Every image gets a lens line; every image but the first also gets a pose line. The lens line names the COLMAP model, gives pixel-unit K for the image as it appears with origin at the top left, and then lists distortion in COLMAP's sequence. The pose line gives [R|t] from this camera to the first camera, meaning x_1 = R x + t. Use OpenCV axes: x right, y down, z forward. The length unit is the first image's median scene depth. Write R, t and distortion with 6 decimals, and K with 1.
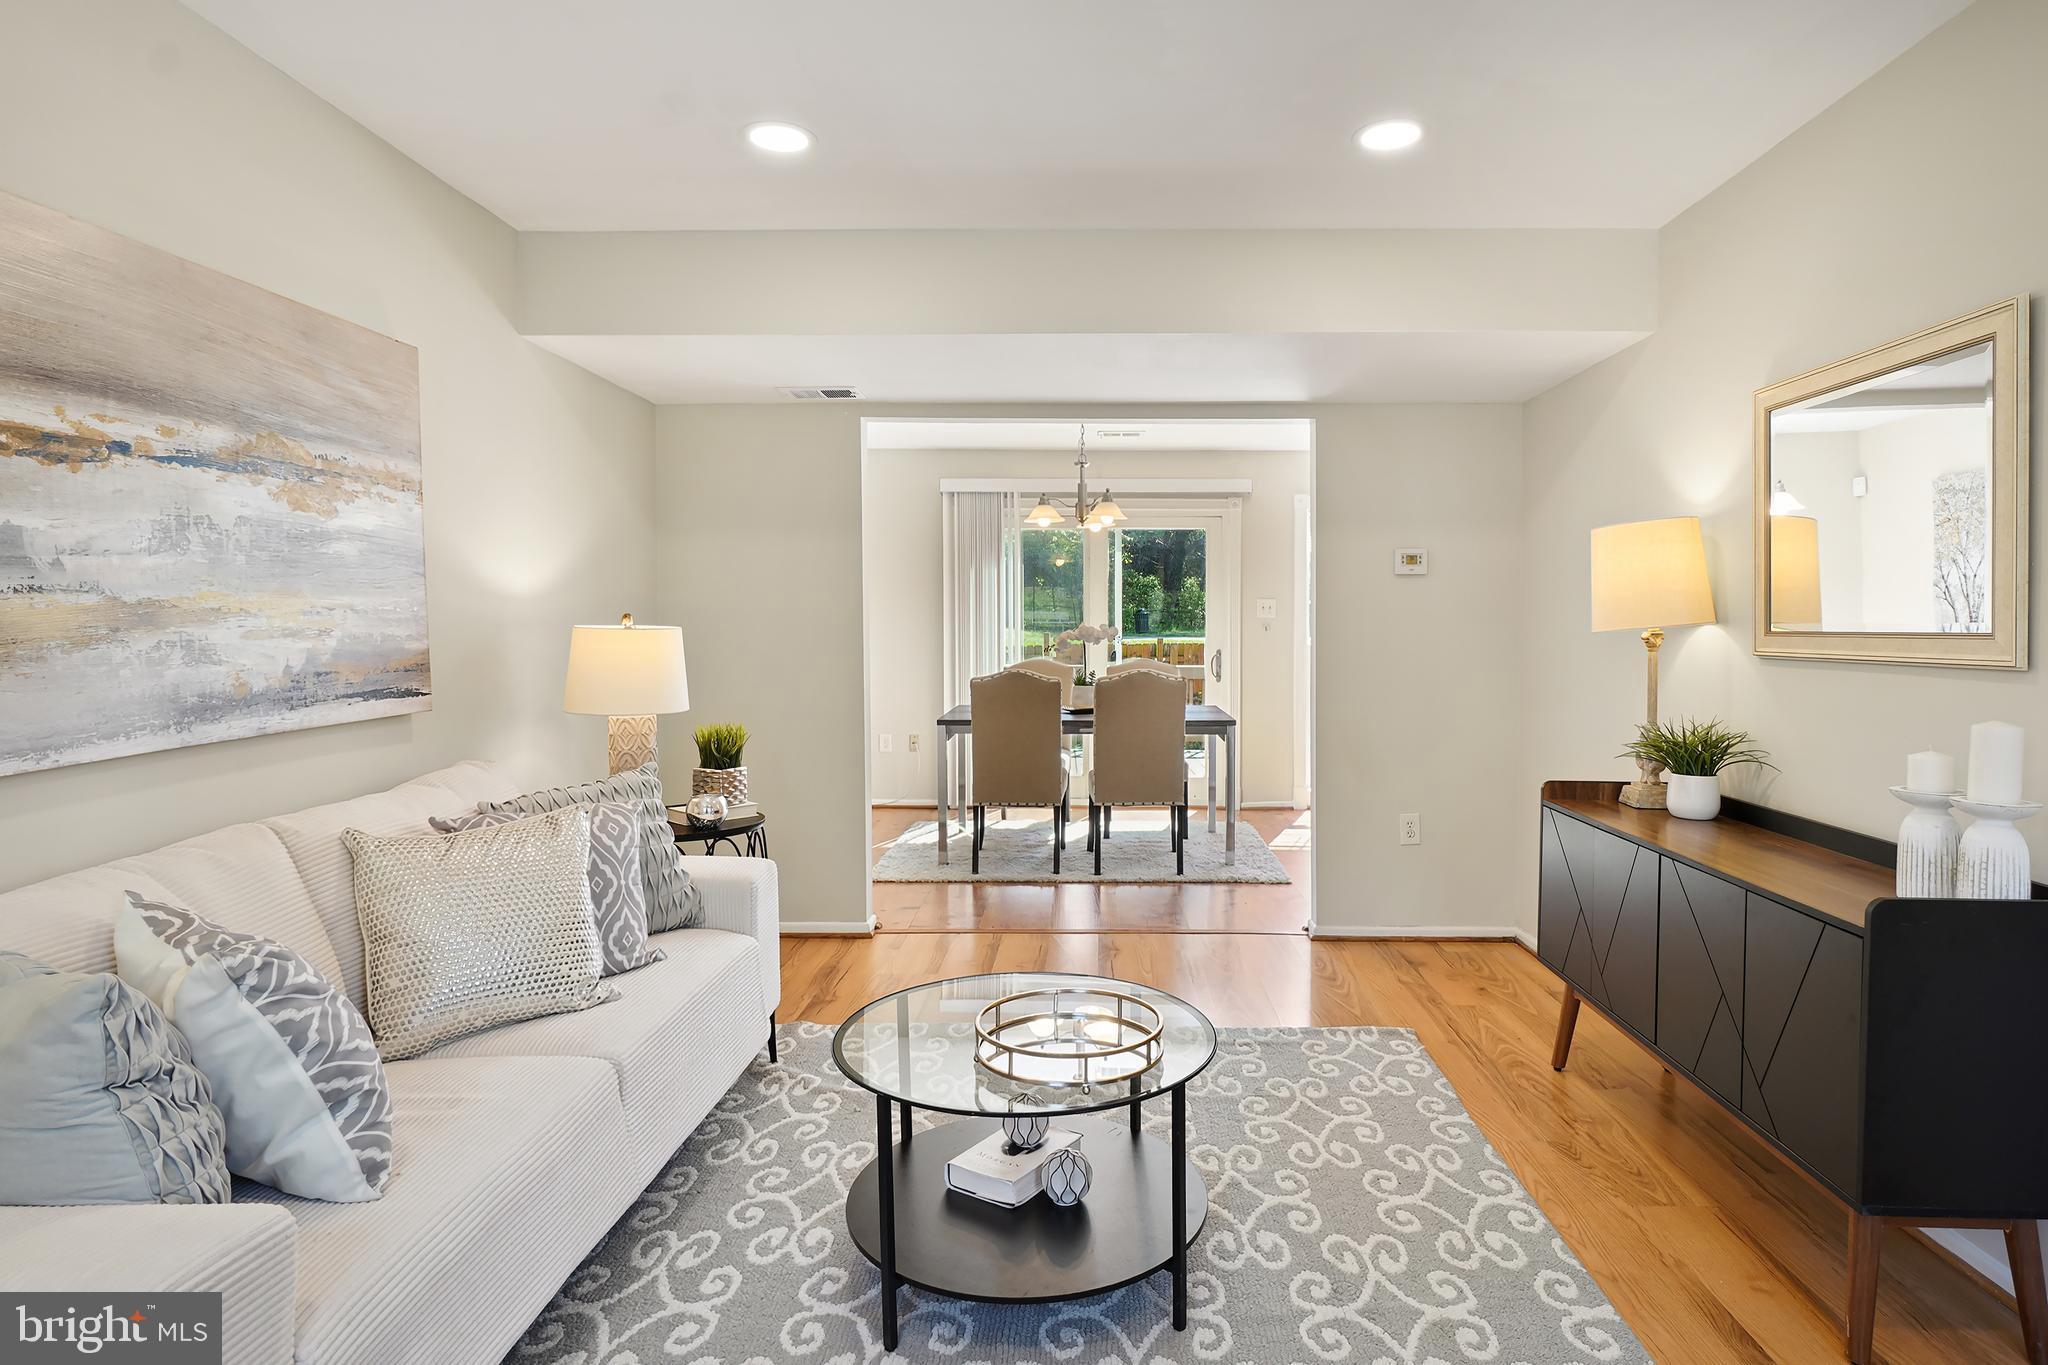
lens RADIAL K [[1112.1, 0, 1106.5], [0, 1112.1, 658.0], [0, 0, 1]] dist [-0.002559, -0.000954]
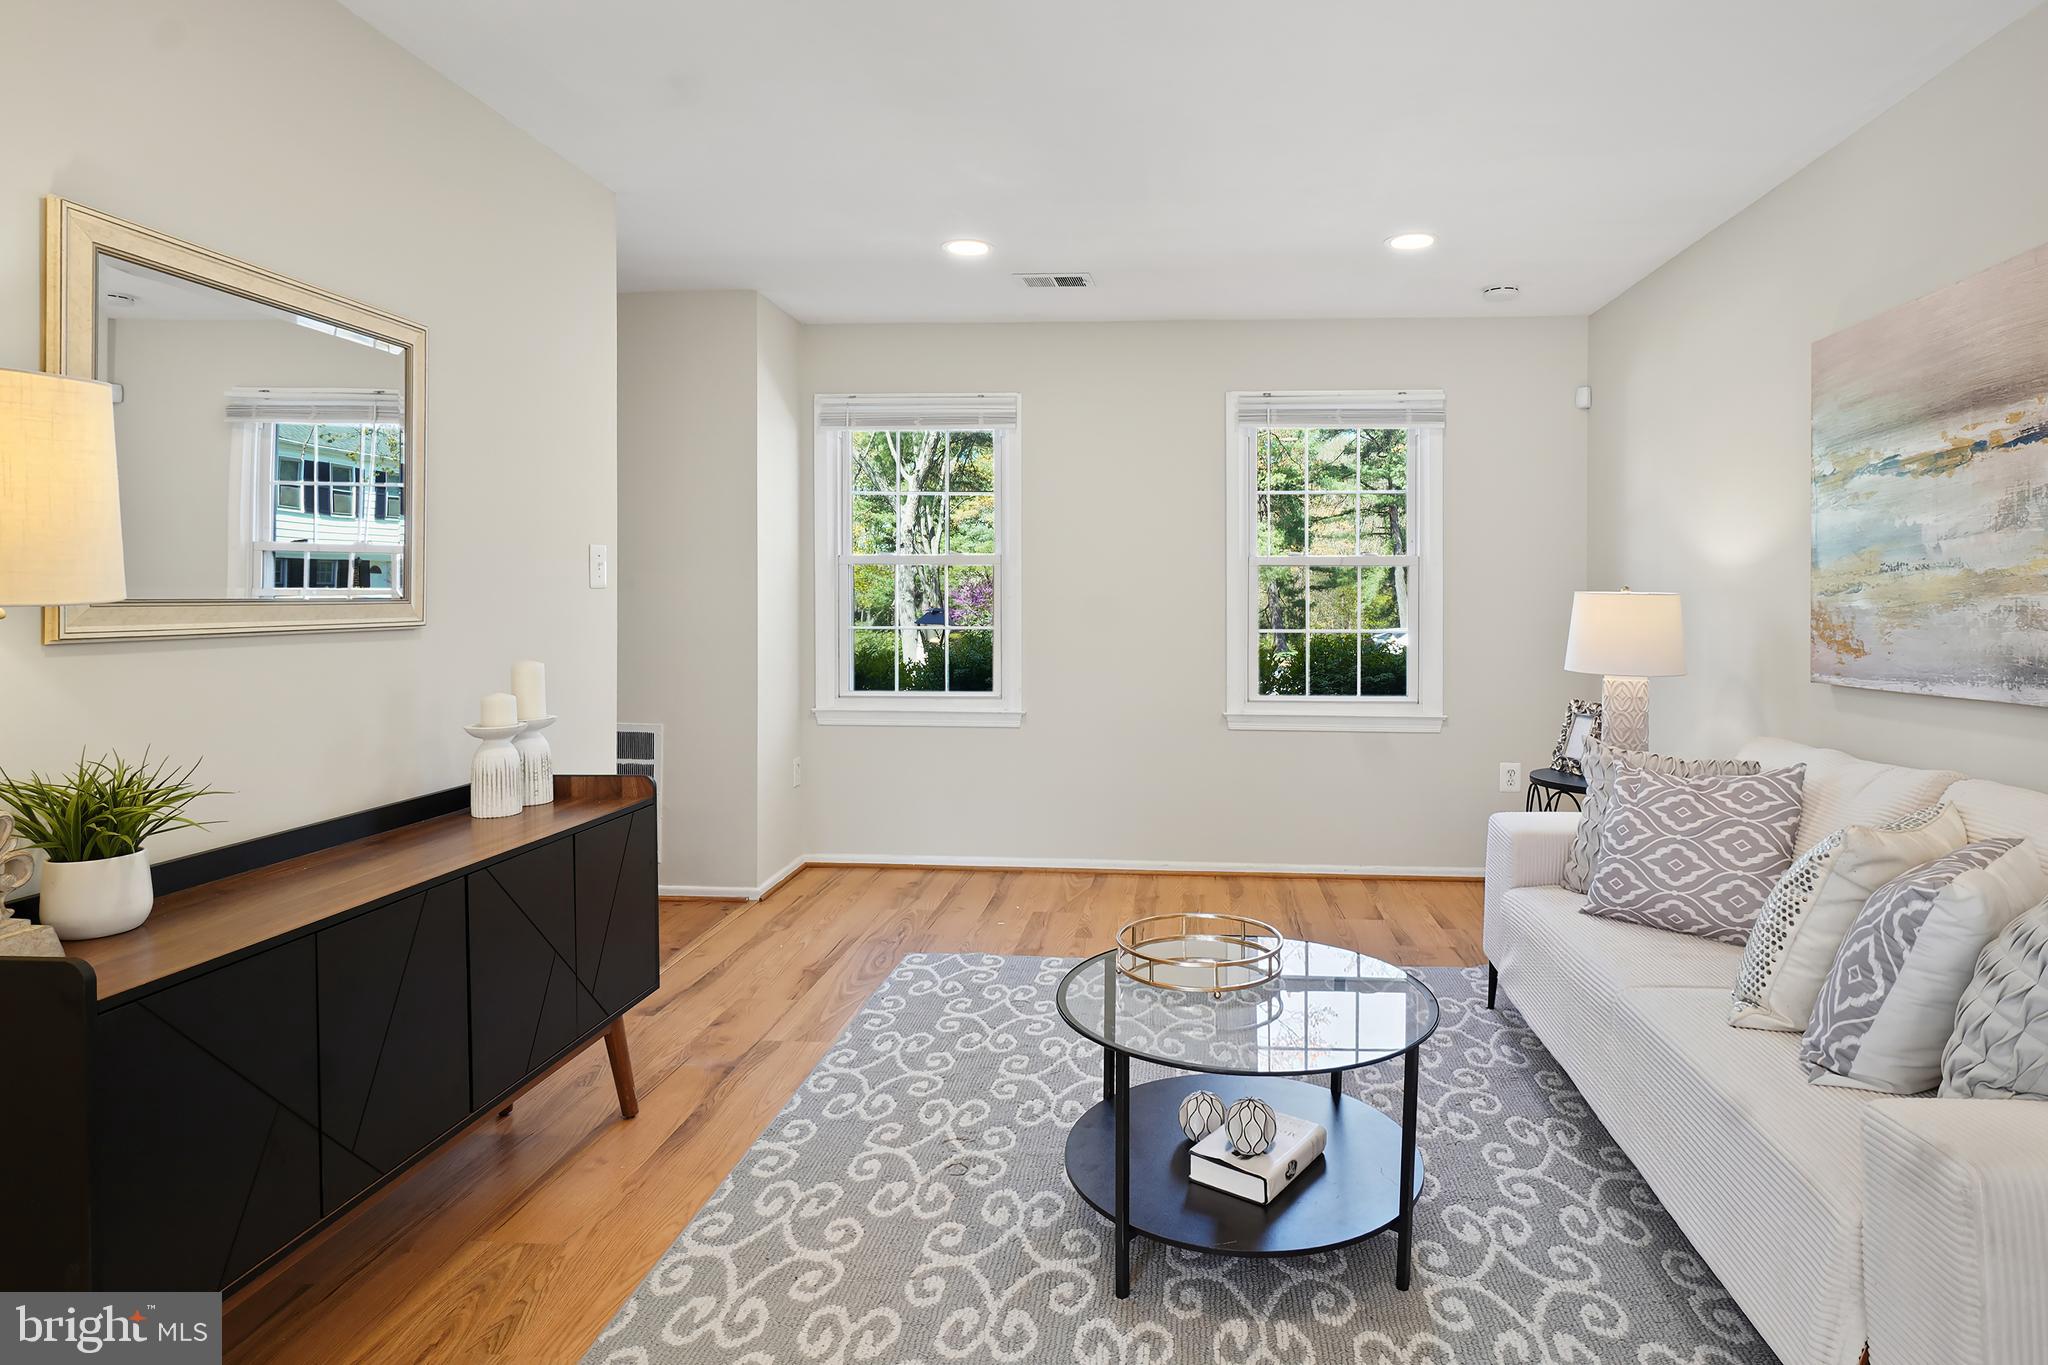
lens RADIAL K [[1116.6, 0, 1086.4], [0, 1116.6, 609.5], [0, 0, 1]] dist [0.000233, 0.000402]
pose [[-0.995003, -0.003004, 0.099802, -0.026788], [0.001176, 0.999125, 0.041801, -0.048347], [-0.099840, 0.041709, -0.994129, 1.783198]]
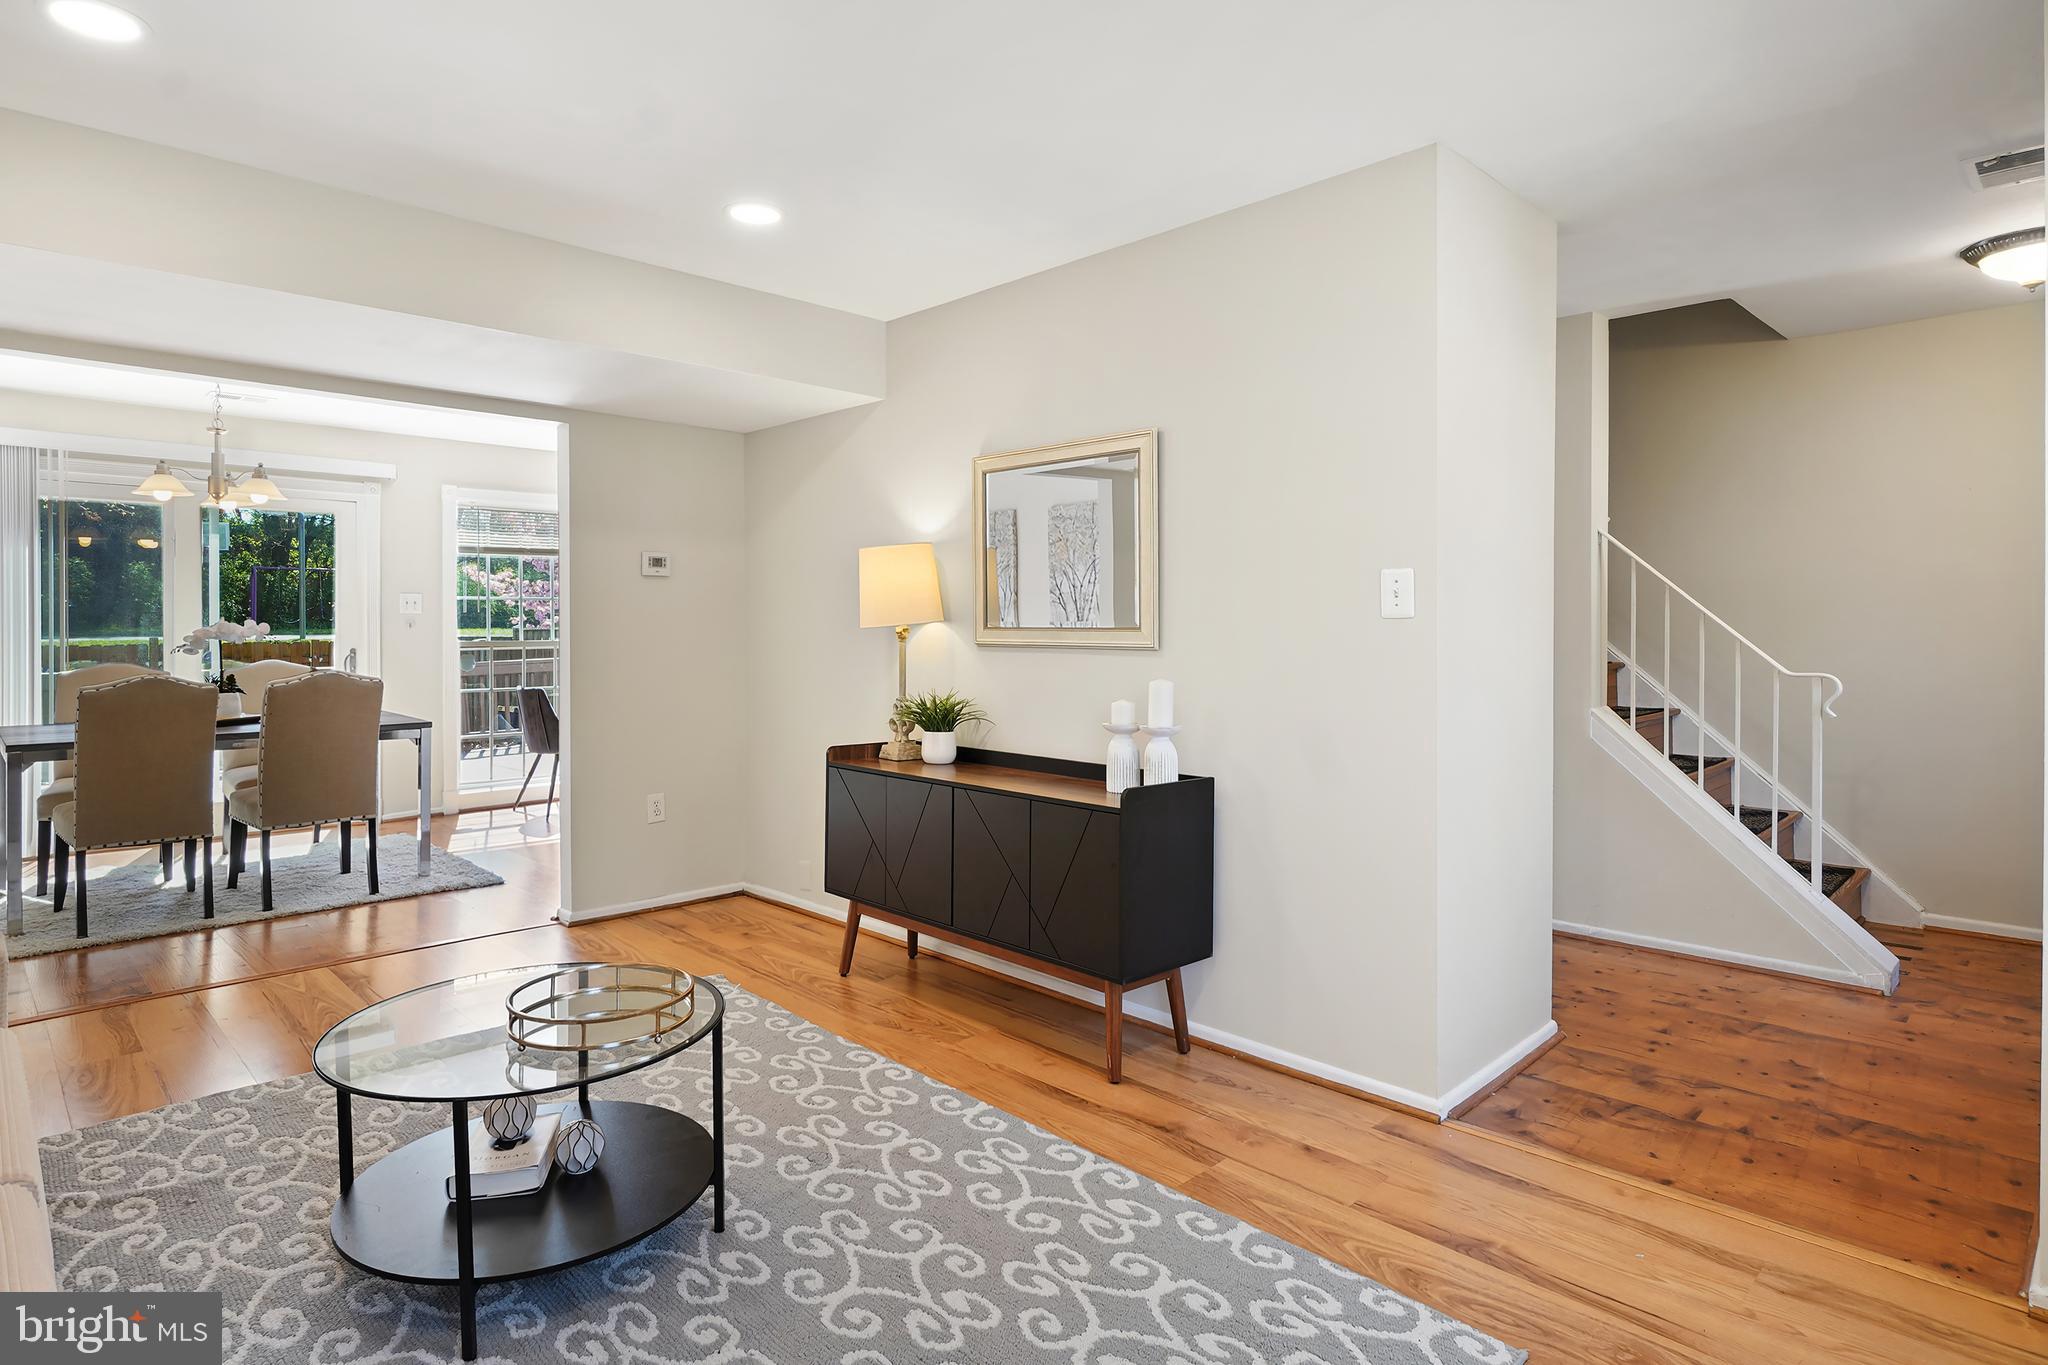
lens RADIAL K [[1085.6, 0, 1016.2], [0, 1085.6, 627.7], [0, 0, 1]] dist [0.000811, -0.000893]
pose [[0.713804, -0.001518, 0.700344, -0.402220], [0.018509, 0.999689, -0.016698, 0.001391], [-0.700101, 0.024882, 0.713610, -0.028858]]
